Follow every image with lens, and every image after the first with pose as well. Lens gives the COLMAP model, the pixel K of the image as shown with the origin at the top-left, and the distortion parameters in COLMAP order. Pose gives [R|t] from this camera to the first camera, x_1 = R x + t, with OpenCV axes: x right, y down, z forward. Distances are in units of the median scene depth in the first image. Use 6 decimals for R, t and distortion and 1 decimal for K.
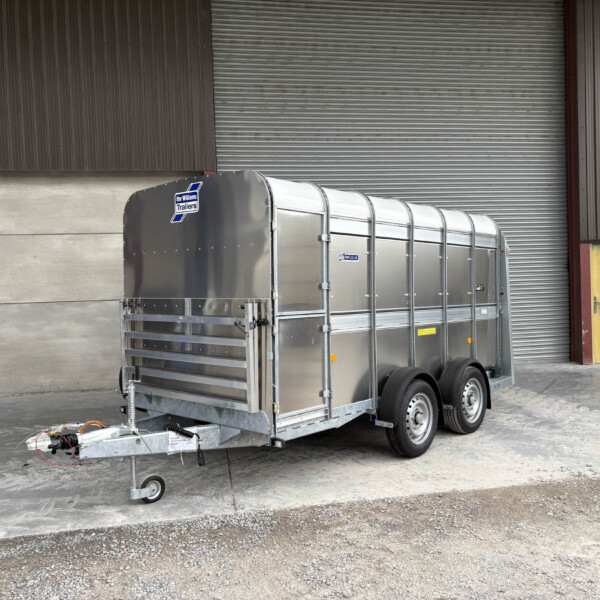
lens RADIAL K [[620.3, 0, 299.8], [0, 620.3, 291.7], [0, 0, 1]] dist [0.004094, 0.017176]
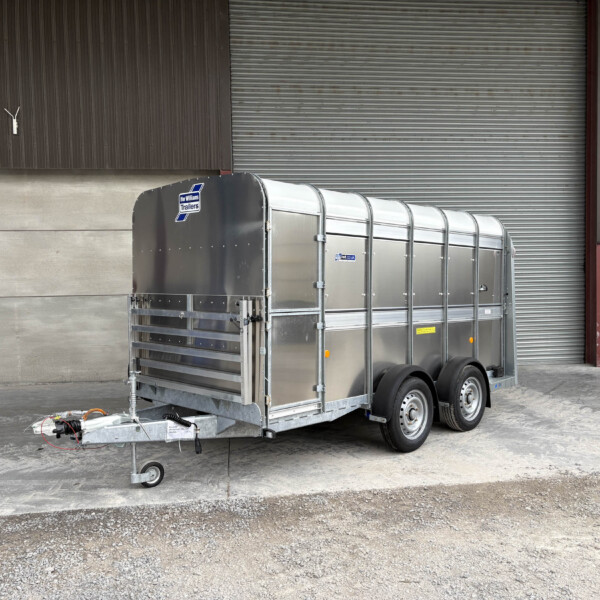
lens RADIAL K [[620.2, 0, 300.0], [0, 620.2, 300.0], [0, 0, 1]] dist [0.003588, 0.018243]
pose [[0.998687, 0.015555, -0.048813, 0.053808], [-0.014642, 0.999712, 0.019004, -0.002614], [0.049094, -0.018265, 0.998627, -0.033947]]
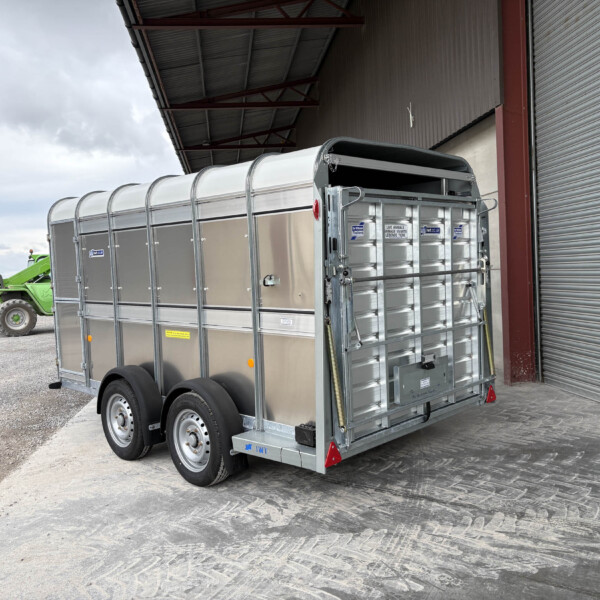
lens RADIAL K [[616.1, 0, 300.0], [0, 616.1, 300.0], [0, 0, 1]] dist [-0.009926, 0.005655]
pose [[-0.060440, 0.079605, -0.994992, 1.135498], [0.040193, 0.996200, 0.077260, -0.041073], [0.997362, -0.035323, -0.063410, 1.391968]]
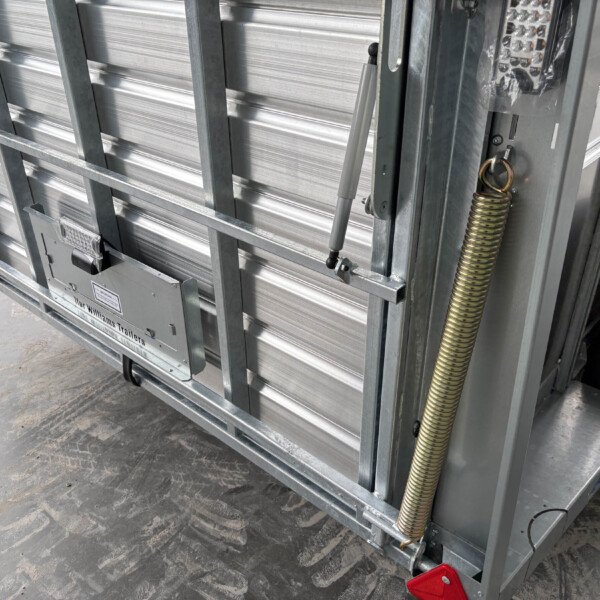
lens RADIAL K [[616.1, 0, 300.0], [0, 616.1, 300.0], [0, 0, 1]] dist [-0.009926, 0.005655]
pose [[-0.999704, 0.016714, 0.017691, 0.222815], [0.023515, 0.850732, 0.525073, -0.013106], [-0.006274, 0.525334, -0.850873, 1.753412]]
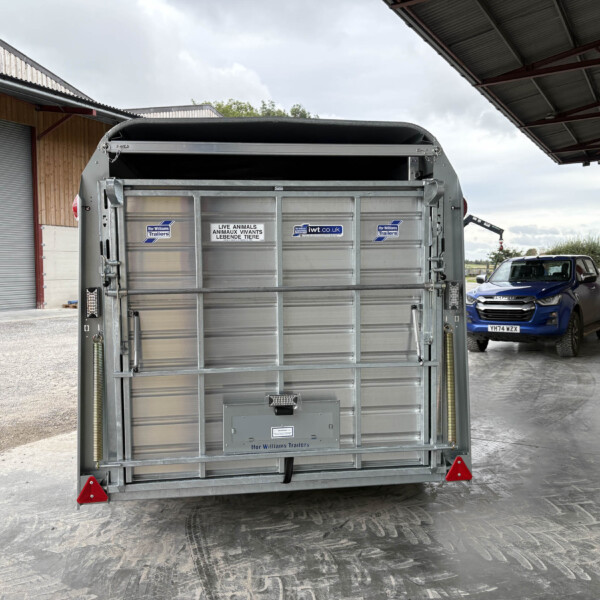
lens RADIAL K [[620.2, 0, 300.0], [0, 620.2, 300.0], [0, 0, 1]] dist [0.003588, 0.018243]
pose [[-0.657147, 0.073497, -0.750171, 0.768140], [0.014276, 0.996270, 0.085102, -0.046911], [0.753628, 0.045215, -0.655745, 1.918156]]
